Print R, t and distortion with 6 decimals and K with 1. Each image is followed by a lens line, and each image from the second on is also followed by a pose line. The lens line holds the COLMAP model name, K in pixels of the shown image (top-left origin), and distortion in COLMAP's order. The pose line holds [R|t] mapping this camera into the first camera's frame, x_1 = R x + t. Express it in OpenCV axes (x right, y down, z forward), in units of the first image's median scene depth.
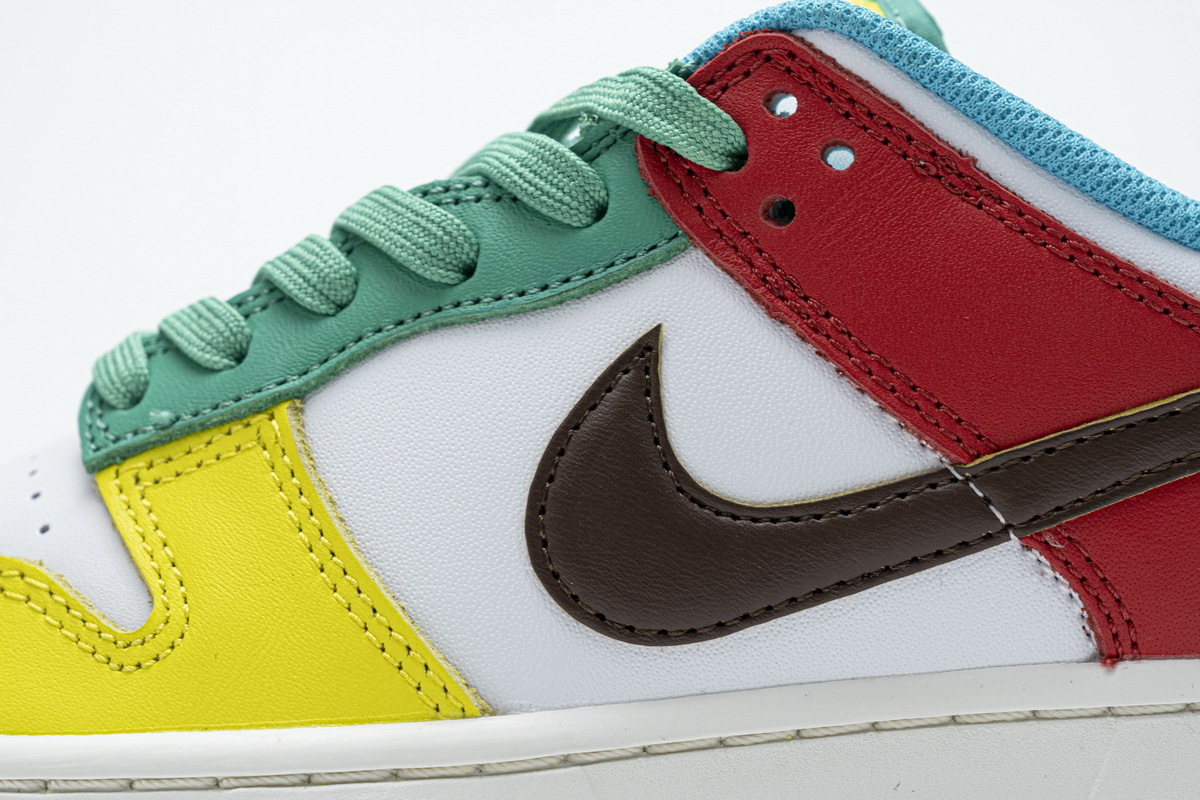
lens RADIAL K [[2353.9, 0, 600.0], [0, 2353.9, 400.0], [0, 0, 1]] dist [0.032164, 0.031714]
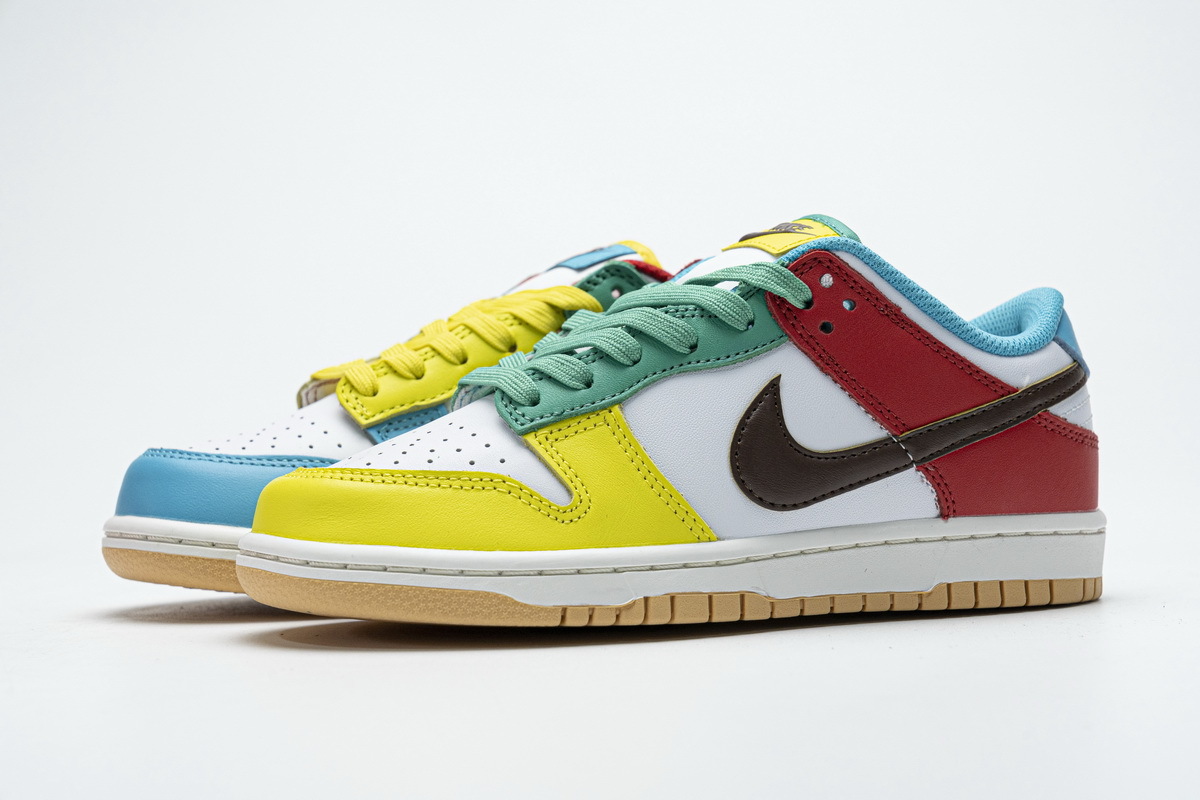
lens RADIAL K [[2353.9, 0, 600.0], [0, 2353.9, 400.0], [0, 0, 1]] dist [0.032164, 0.031714]
pose [[0.926138, 0.016387, 0.376828, -1.020562], [-0.020239, 0.999776, 0.006264, -0.017782], [-0.376641, -0.013428, 0.926262, -1.098036]]
